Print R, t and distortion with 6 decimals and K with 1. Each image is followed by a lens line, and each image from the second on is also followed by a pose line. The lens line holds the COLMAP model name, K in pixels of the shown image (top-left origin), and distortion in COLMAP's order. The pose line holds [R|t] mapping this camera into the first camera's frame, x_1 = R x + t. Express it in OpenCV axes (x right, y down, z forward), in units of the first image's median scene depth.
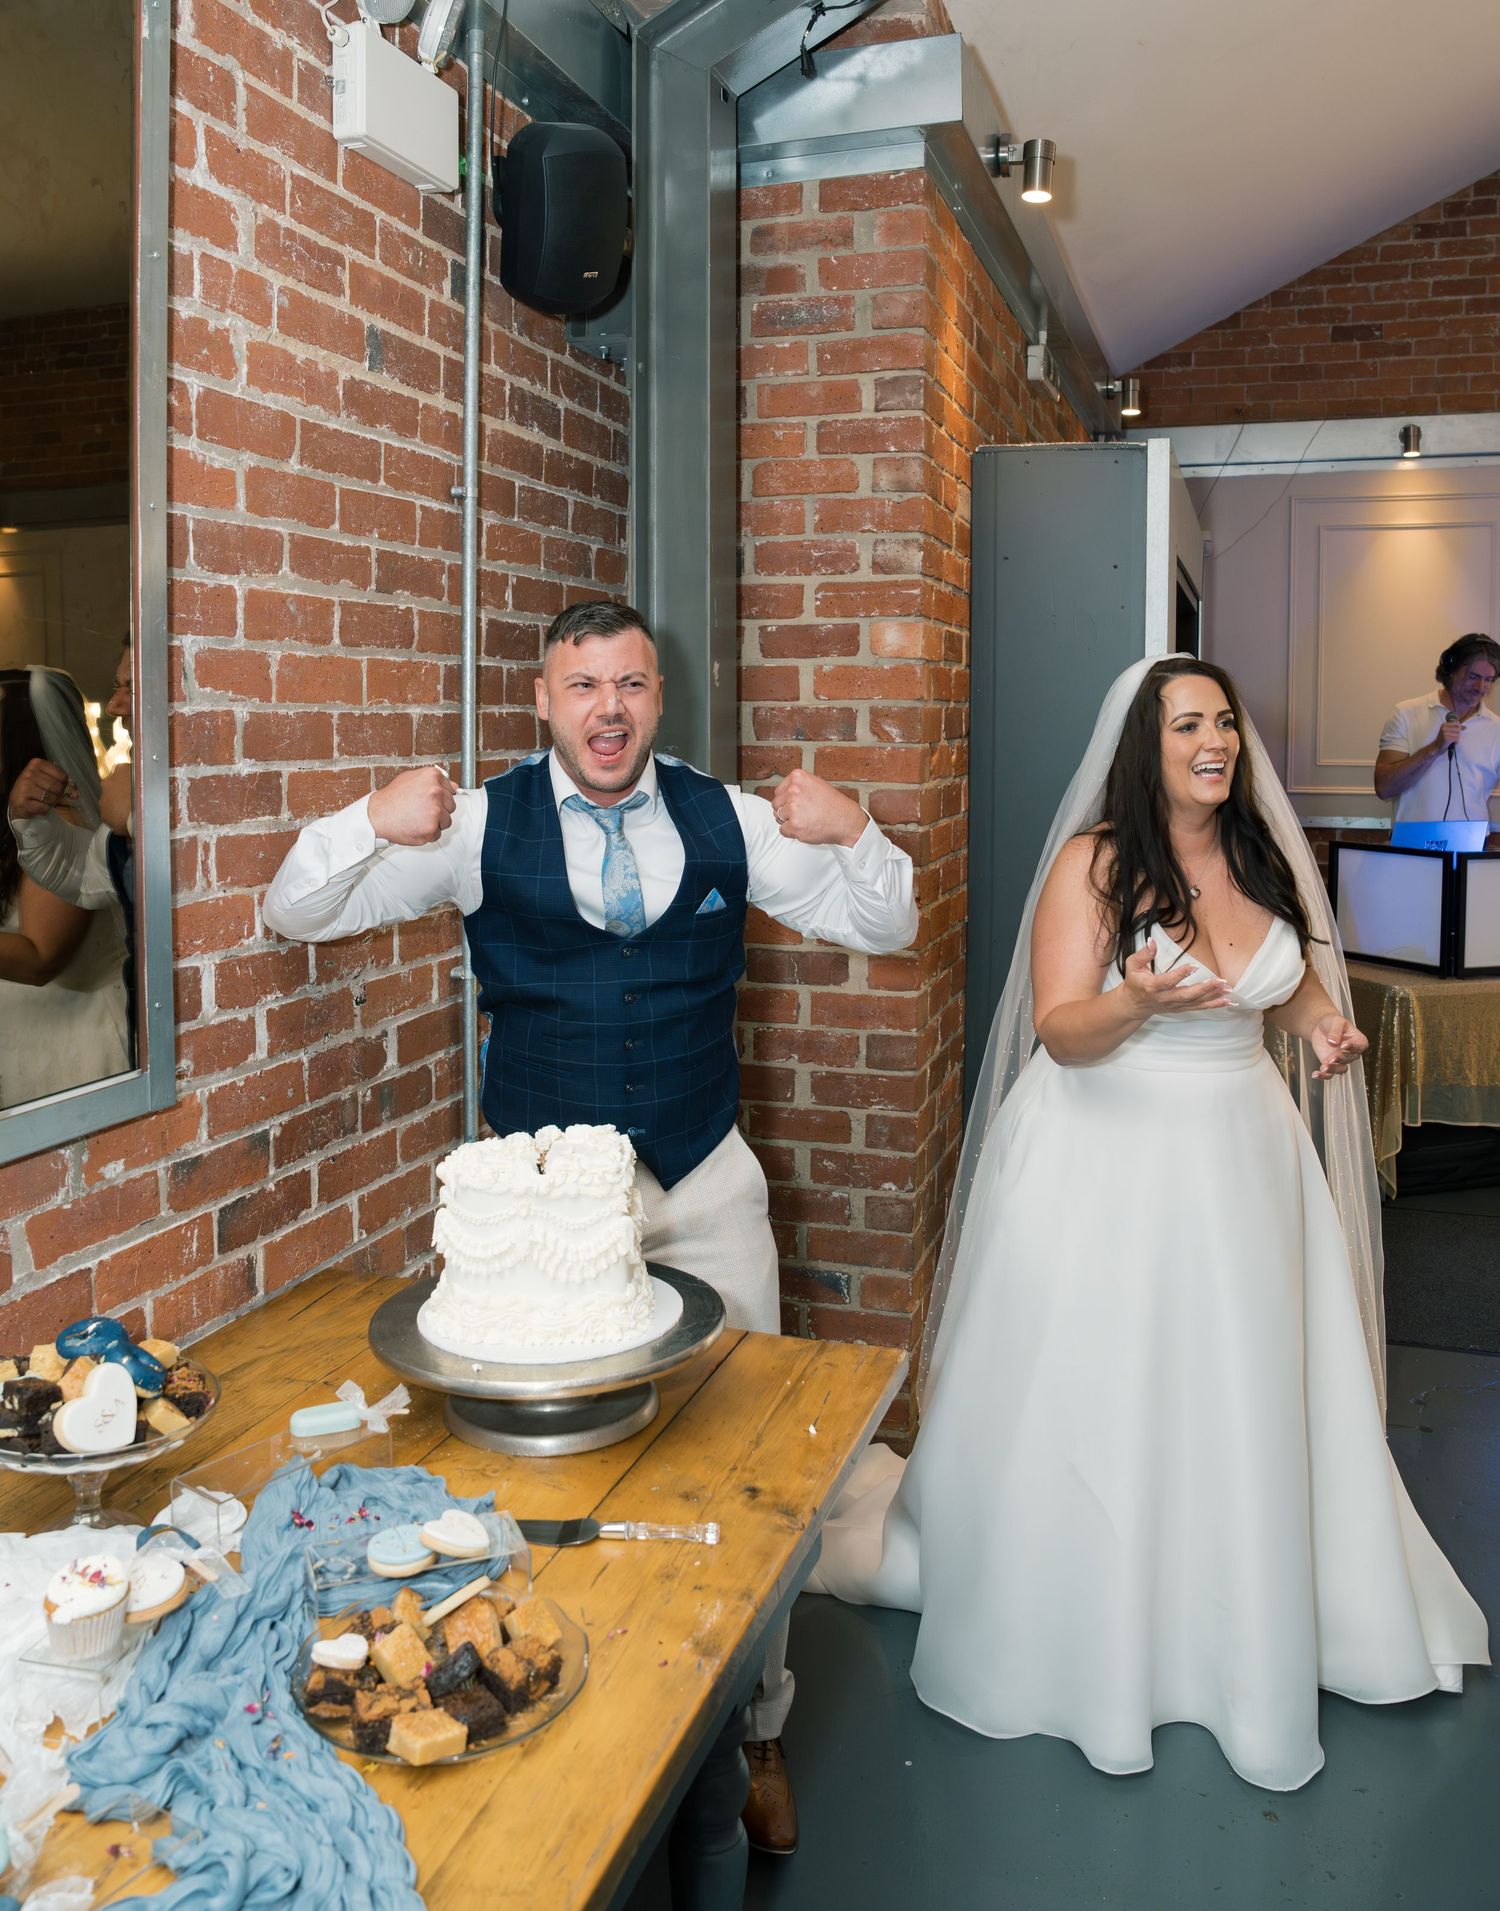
lens RADIAL K [[1658.1, 0, 749.1], [0, 1658.1, 849.8], [0, 0, 1]] dist [-0.133188, 0.138165]
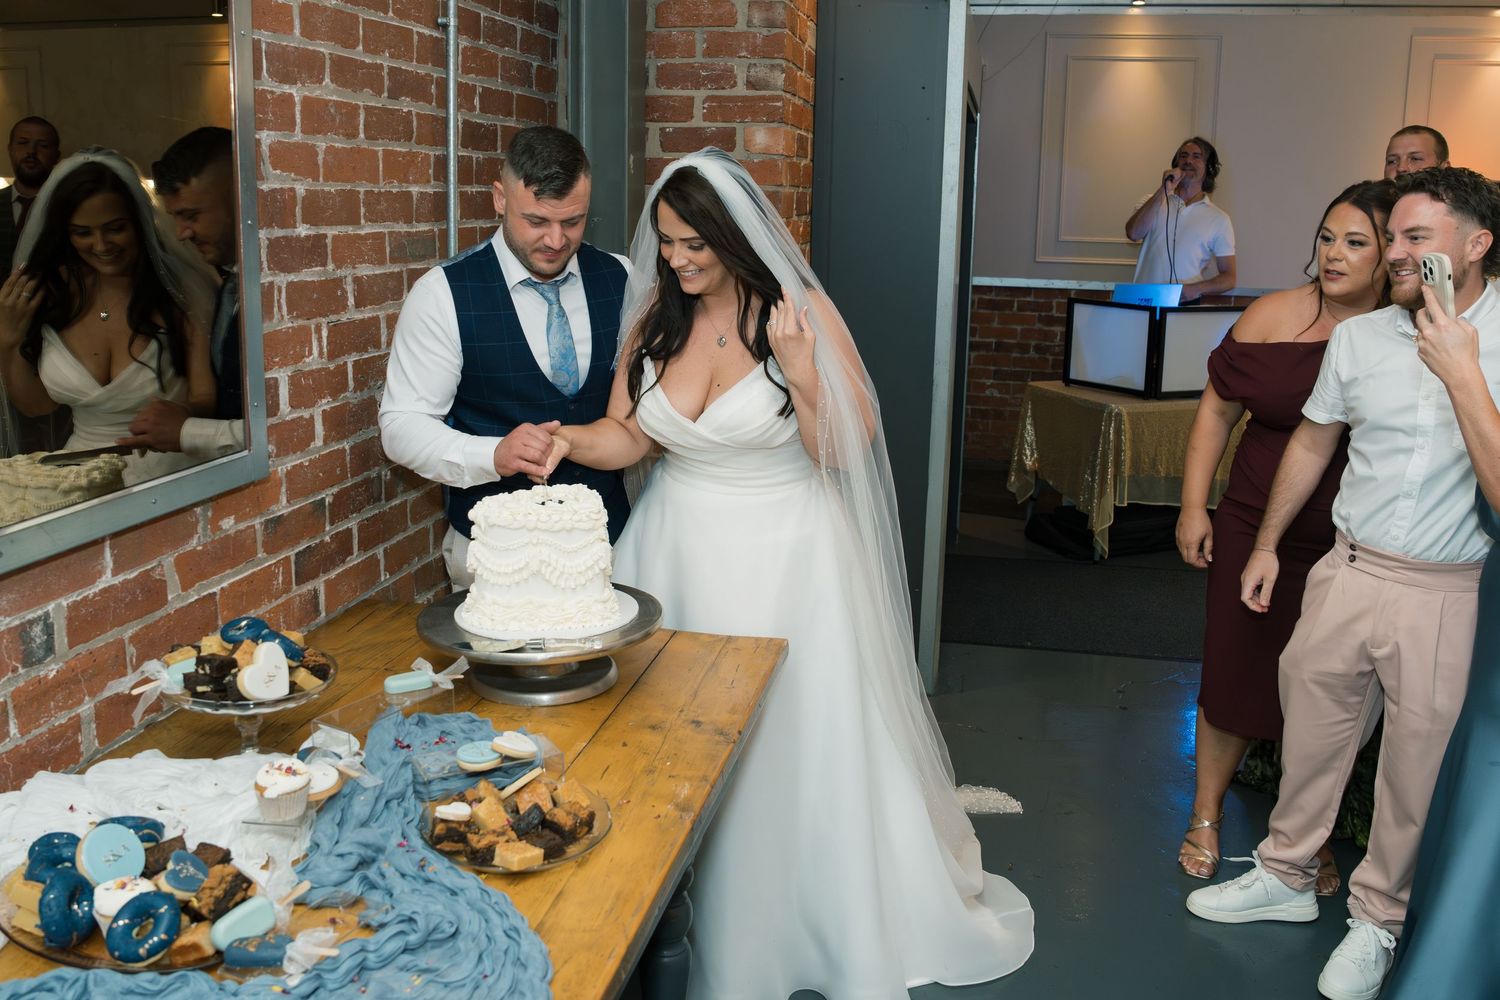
lens RADIAL K [[1351.0, 0, 750.0], [0, 1351.0, 500.0], [0, 0, 1]] dist [-0.094462, 0.013854]
pose [[0.992811, -0.010083, 0.119268, -0.074933], [-0.006822, 0.990059, 0.140485, 0.012846], [-0.119498, -0.140289, 0.982873, -0.153706]]
